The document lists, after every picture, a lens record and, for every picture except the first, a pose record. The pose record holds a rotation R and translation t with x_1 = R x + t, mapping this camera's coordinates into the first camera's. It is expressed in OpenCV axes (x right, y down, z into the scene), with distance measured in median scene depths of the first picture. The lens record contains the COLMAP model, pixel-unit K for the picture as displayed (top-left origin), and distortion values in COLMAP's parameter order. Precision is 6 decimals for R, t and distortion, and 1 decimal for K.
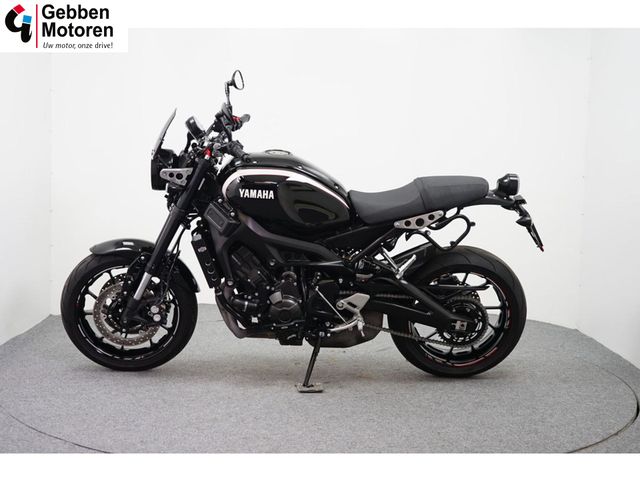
lens RADIAL K [[923.7, 0, 320.0], [0, 923.7, 240.0], [0, 0, 1]] dist [-0.010544, -0.010297]
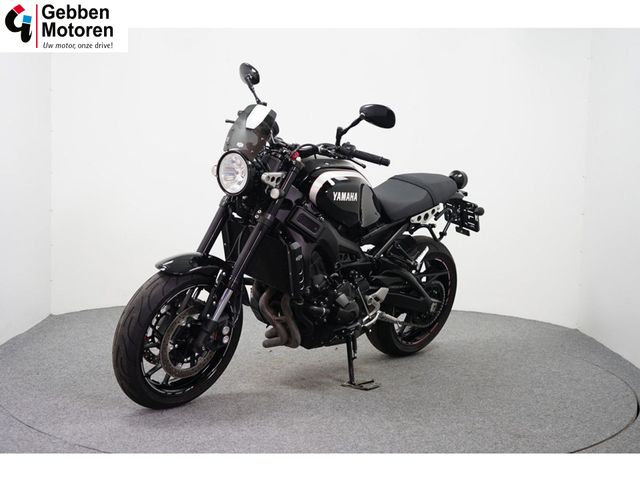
lens RADIAL K [[923.7, 0, 320.0], [0, 923.7, 240.0], [0, 0, 1]] dist [-0.010544, -0.010297]
pose [[0.699767, -0.071796, 0.710754, -0.750049], [0.054603, 0.997402, 0.046992, -0.049005], [-0.712281, 0.005925, 0.701869, 0.314928]]
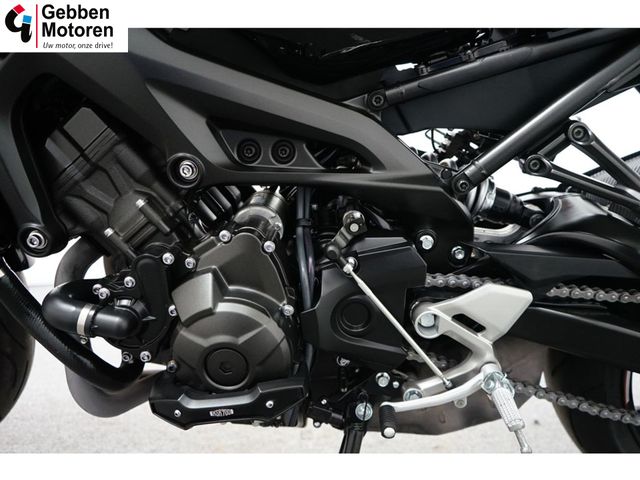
lens RADIAL K [[529.5, 0, 320.0], [0, 529.5, 240.0], [0, 0, 1]] dist [-0.008967, -0.002069]
pose [[0.998184, 0.010585, -0.059302, -0.002810], [-0.011712, 0.999757, -0.018686, 0.047839], [0.059090, 0.019347, 0.998065, 0.832786]]
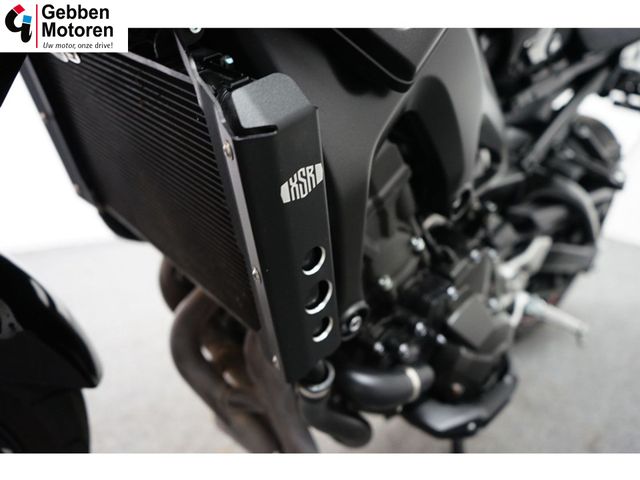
lens RADIAL K [[529.5, 0, 320.0], [0, 529.5, 240.0], [0, 0, 1]] dist [-0.008967, -0.002069]
pose [[0.732727, -0.195744, 0.651764, -0.178874], [0.050295, 0.970697, 0.234986, -0.000978], [-0.678662, -0.139400, 0.721100, 0.899856]]
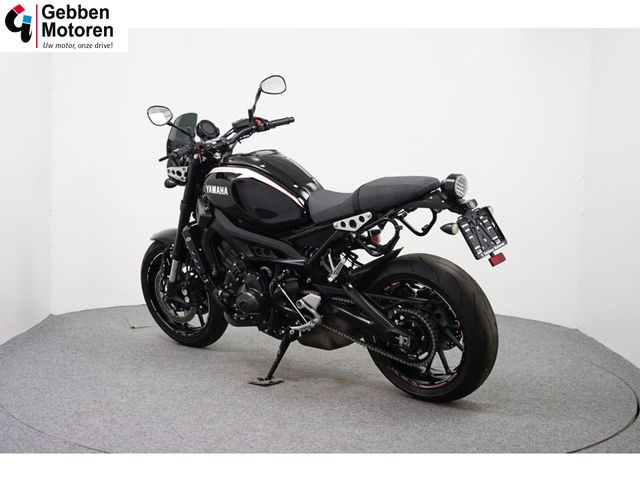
lens RADIAL K [[923.7, 0, 320.0], [0, 923.7, 240.0], [0, 0, 1]] dist [-0.010544, -0.010297]
pose [[0.742185, 0.052857, -0.668107, 0.705868], [-0.068940, 0.997618, 0.002342, -0.002516], [0.666640, 0.044321, 0.744061, 0.269072]]
